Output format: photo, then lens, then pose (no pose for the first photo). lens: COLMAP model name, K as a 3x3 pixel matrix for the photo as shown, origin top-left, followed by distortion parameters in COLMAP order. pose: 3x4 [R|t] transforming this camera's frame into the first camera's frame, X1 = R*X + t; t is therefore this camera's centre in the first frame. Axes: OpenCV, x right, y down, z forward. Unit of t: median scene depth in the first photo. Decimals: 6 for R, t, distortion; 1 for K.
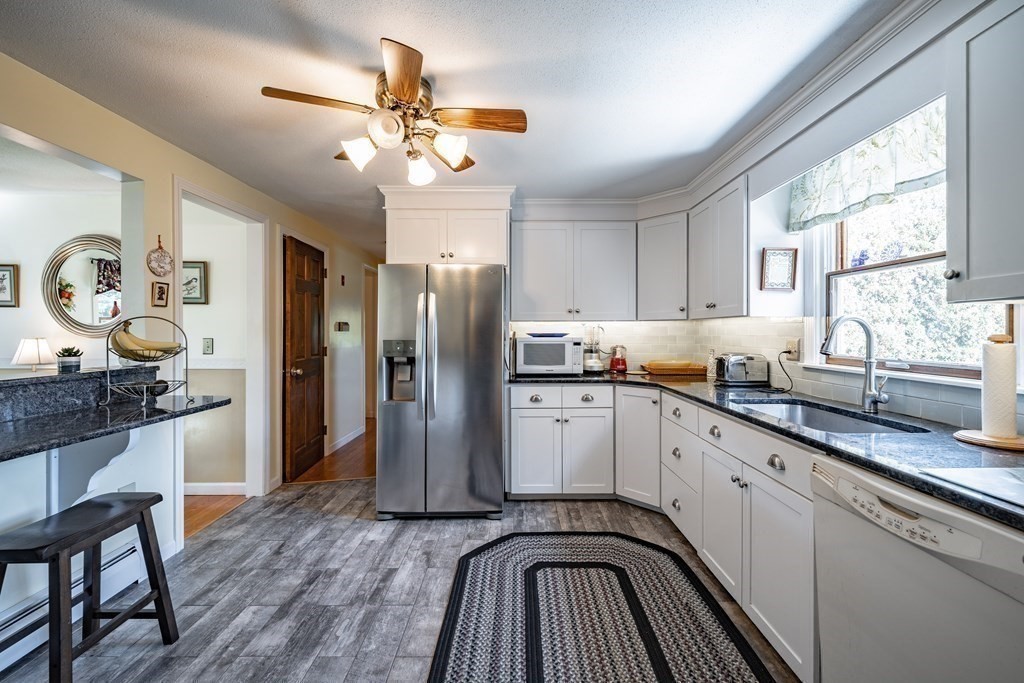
lens RADIAL K [[421.6, 0, 518.2], [0, 421.6, 335.1], [0, 0, 1]] dist [0.001636, -0.000281]
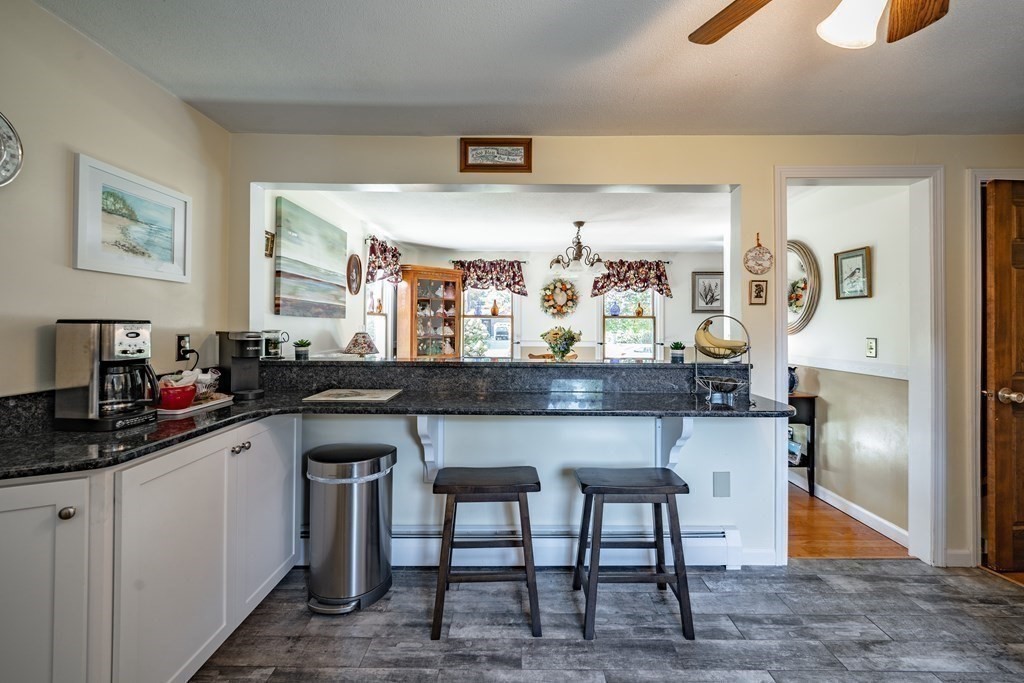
lens RADIAL K [[424.2, 0, 514.6], [0, 424.2, 323.0], [0, 0, 1]] dist [-0.000162, -0.000160]
pose [[-0.010750, -0.008049, -0.999910, 0.146570], [-0.013029, 0.999884, -0.007908, -0.008717], [0.999857, 0.012942, -0.010853, 0.416794]]
